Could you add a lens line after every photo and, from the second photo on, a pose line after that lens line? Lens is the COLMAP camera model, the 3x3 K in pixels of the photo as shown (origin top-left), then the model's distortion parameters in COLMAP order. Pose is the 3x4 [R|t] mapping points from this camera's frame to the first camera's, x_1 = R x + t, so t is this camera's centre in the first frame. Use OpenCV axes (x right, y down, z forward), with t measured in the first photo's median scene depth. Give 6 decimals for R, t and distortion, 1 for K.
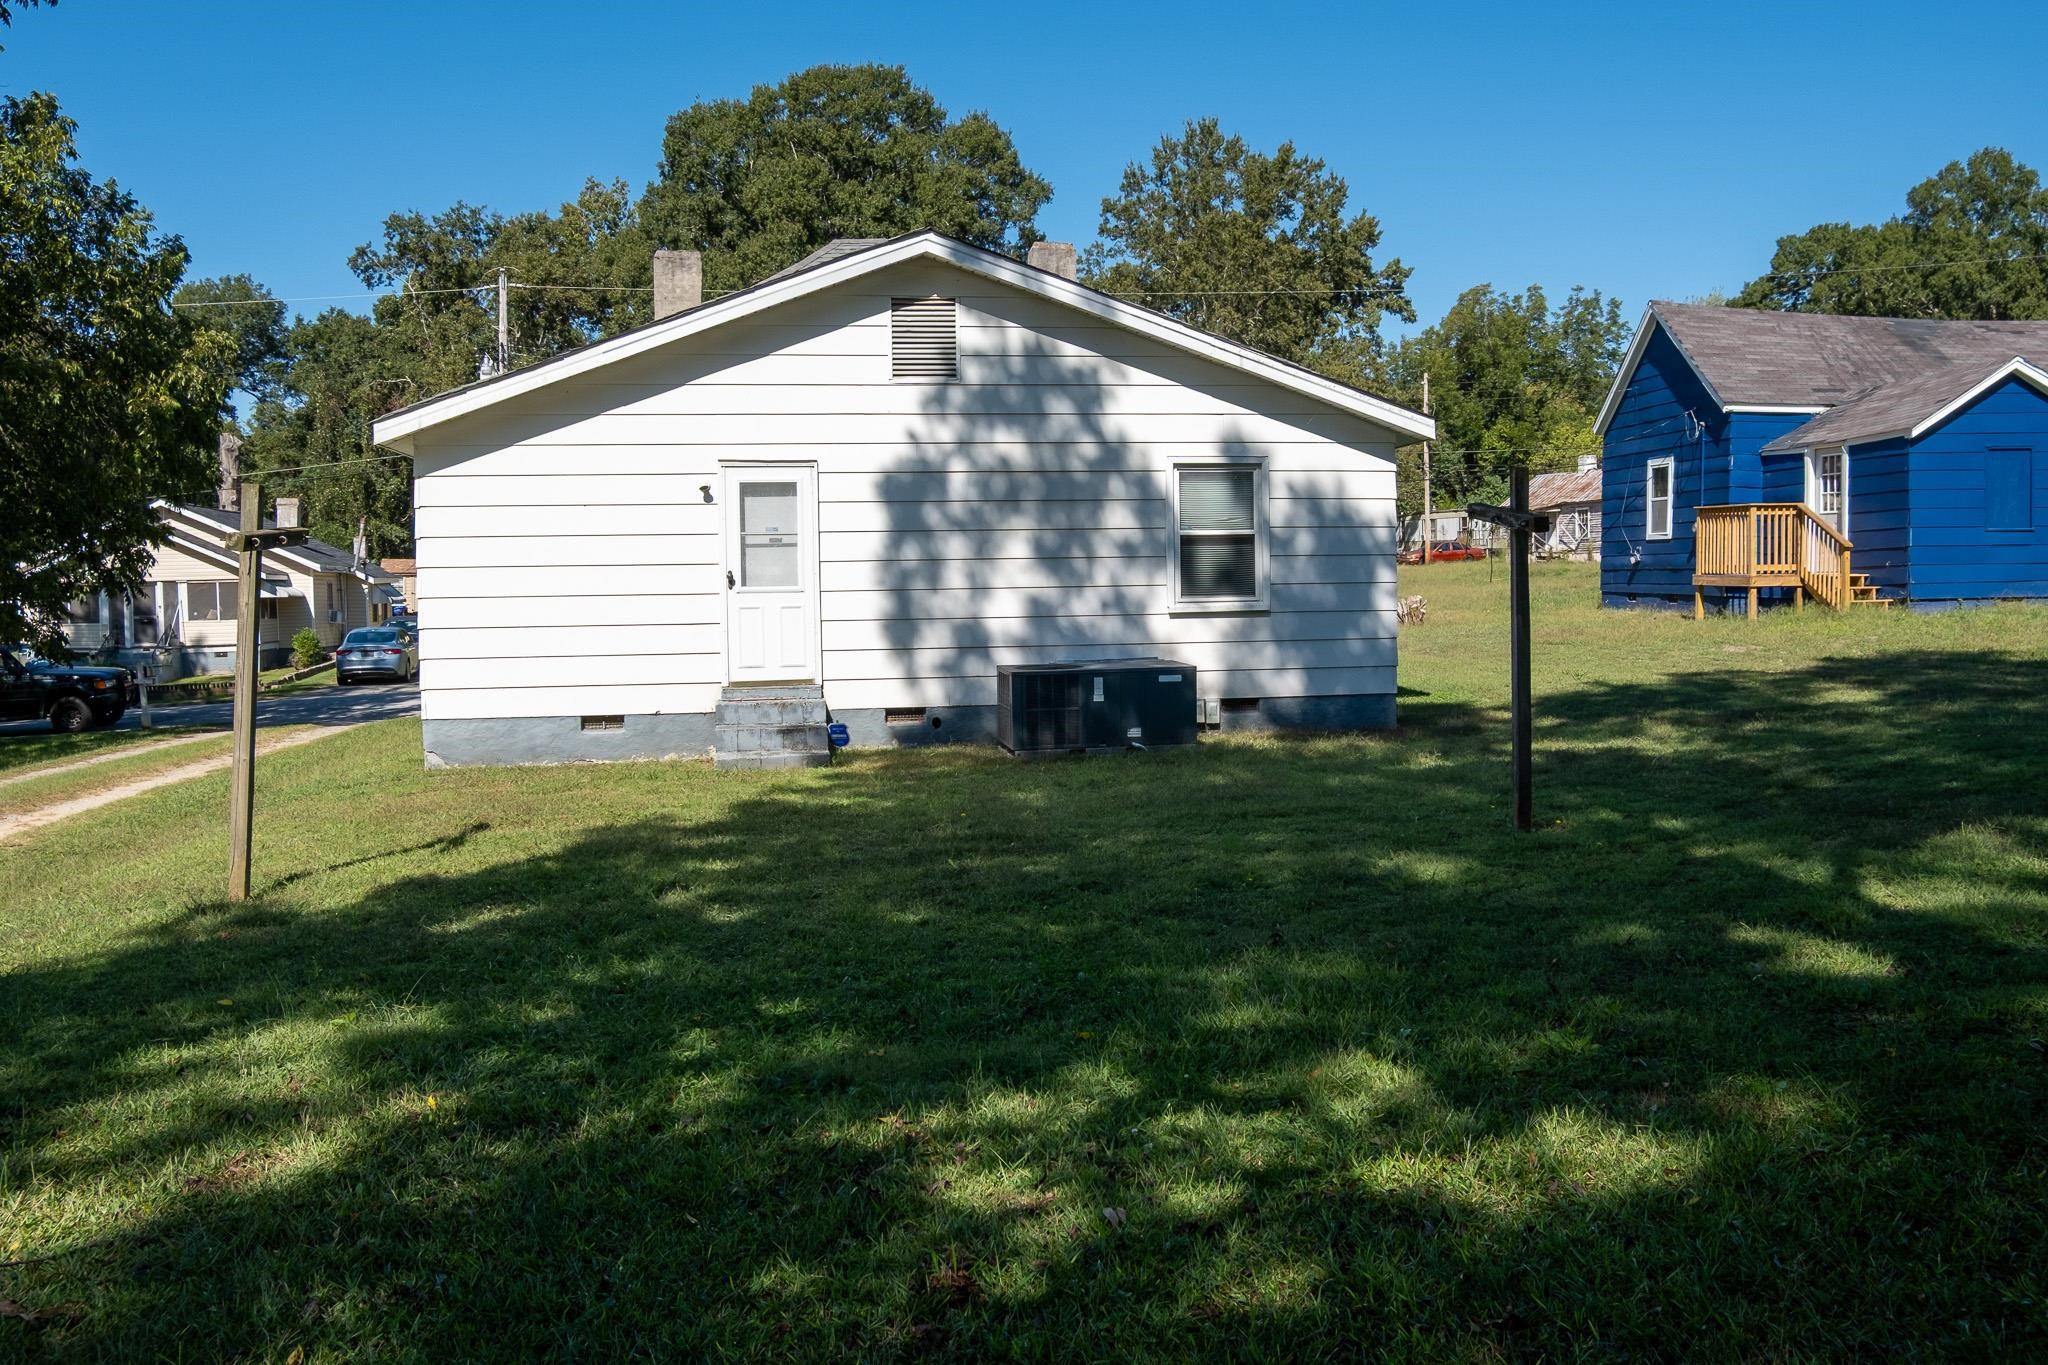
lens RADIAL K [[1675.5, 0, 1038.1], [0, 1675.5, 680.8], [0, 0, 1]] dist [-0.094302, 0.046124]
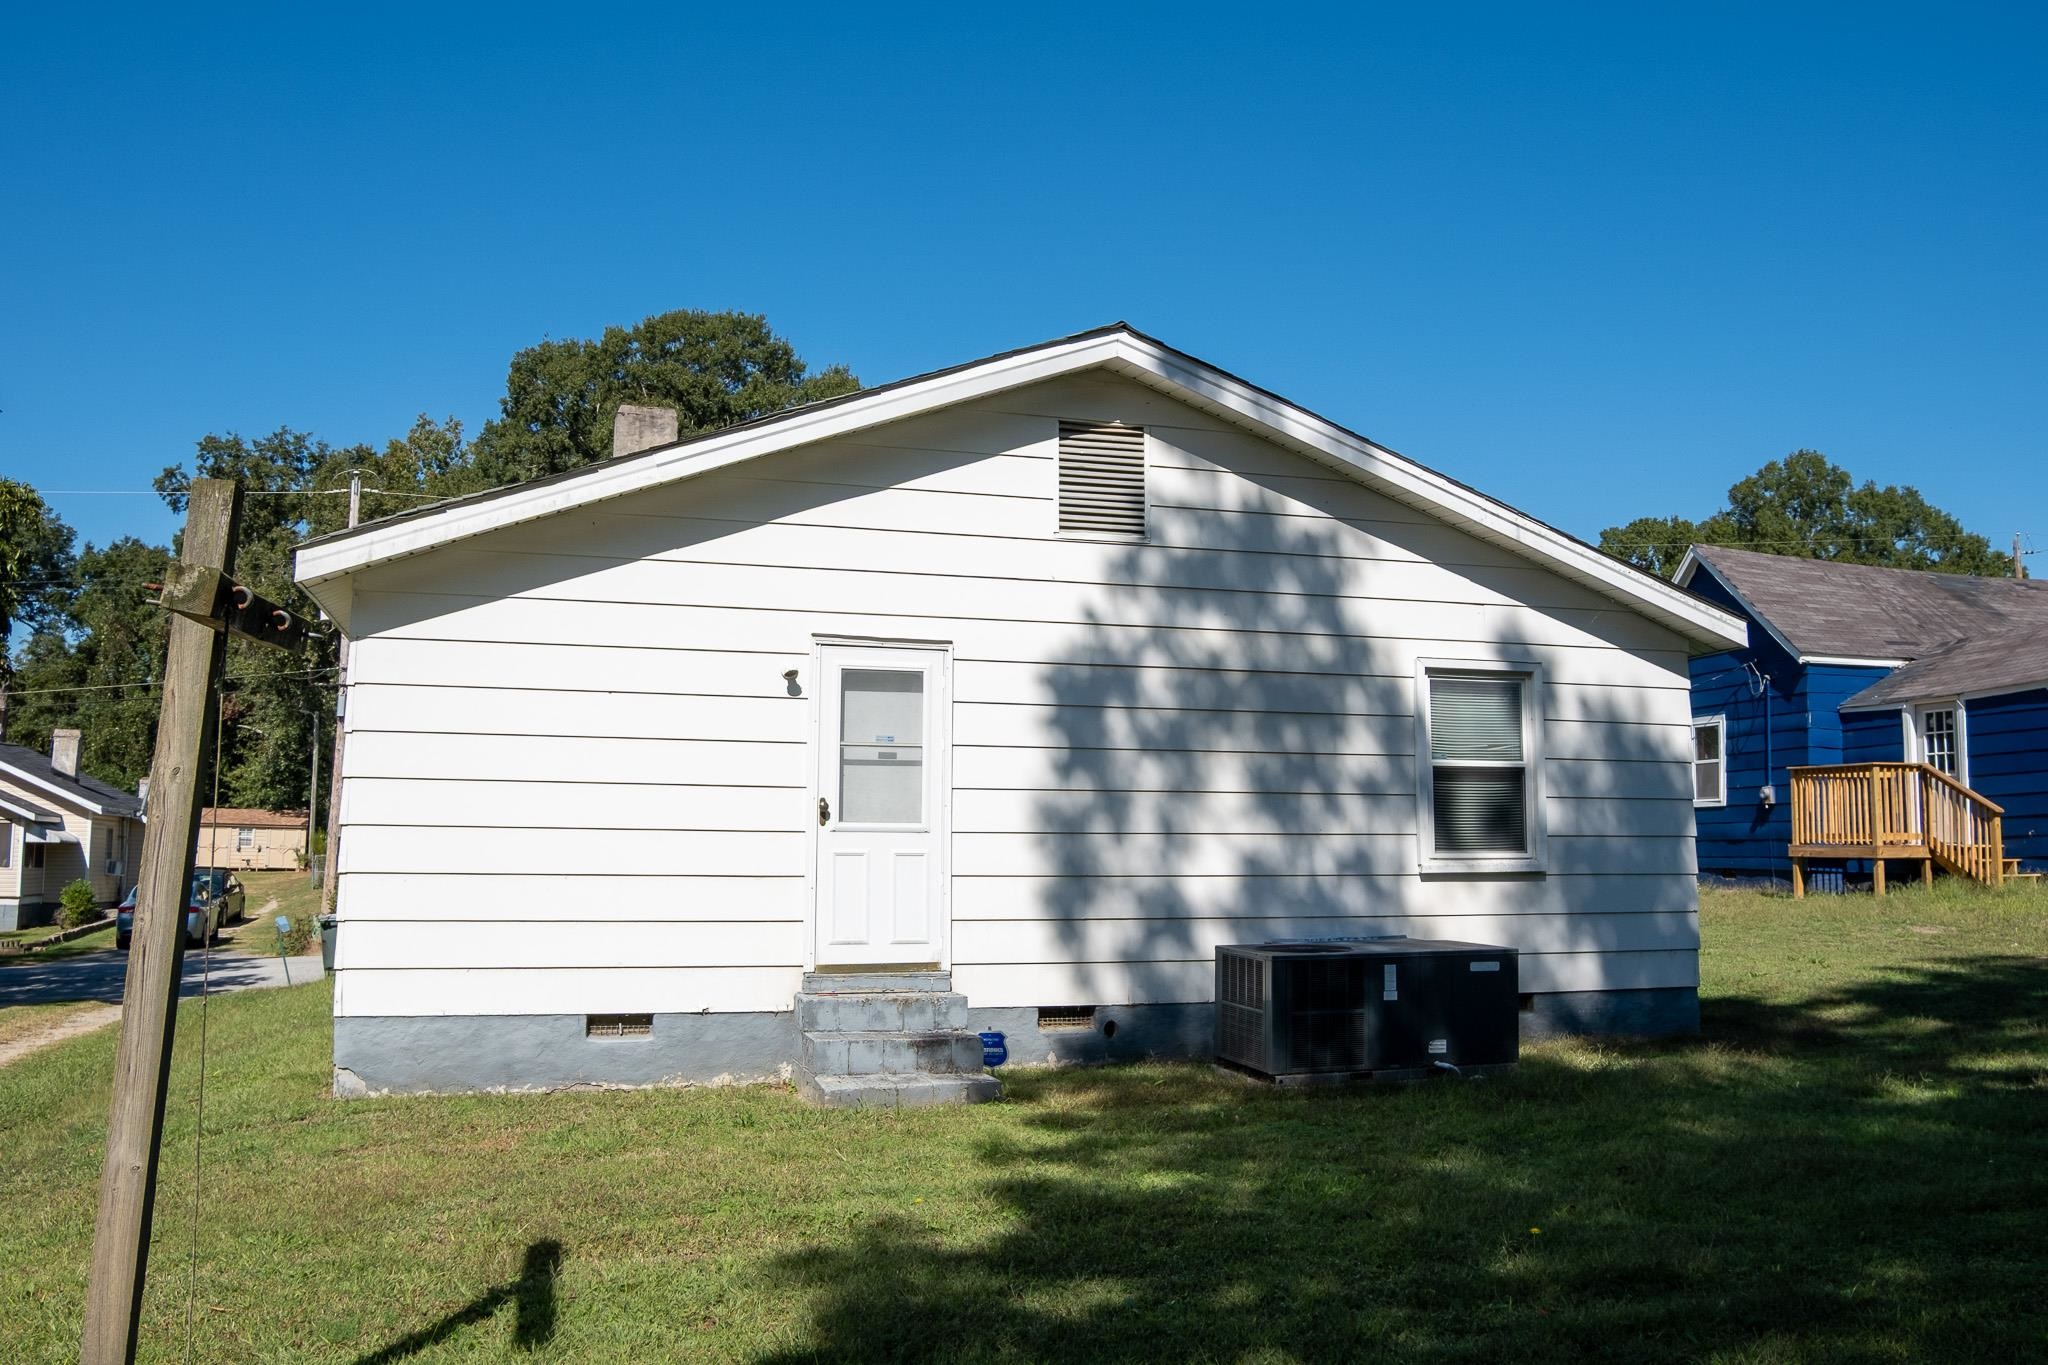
lens RADIAL K [[1562.5, 0, 943.5], [0, 1562.5, 712.2], [0, 0, 1]] dist [-0.107557, 0.075534]
pose [[0.993208, 0.031422, 0.112026, -0.201179], [-0.013711, 0.987743, -0.155487, -0.003045], [-0.115538, 0.152895, 0.981465, 0.361791]]
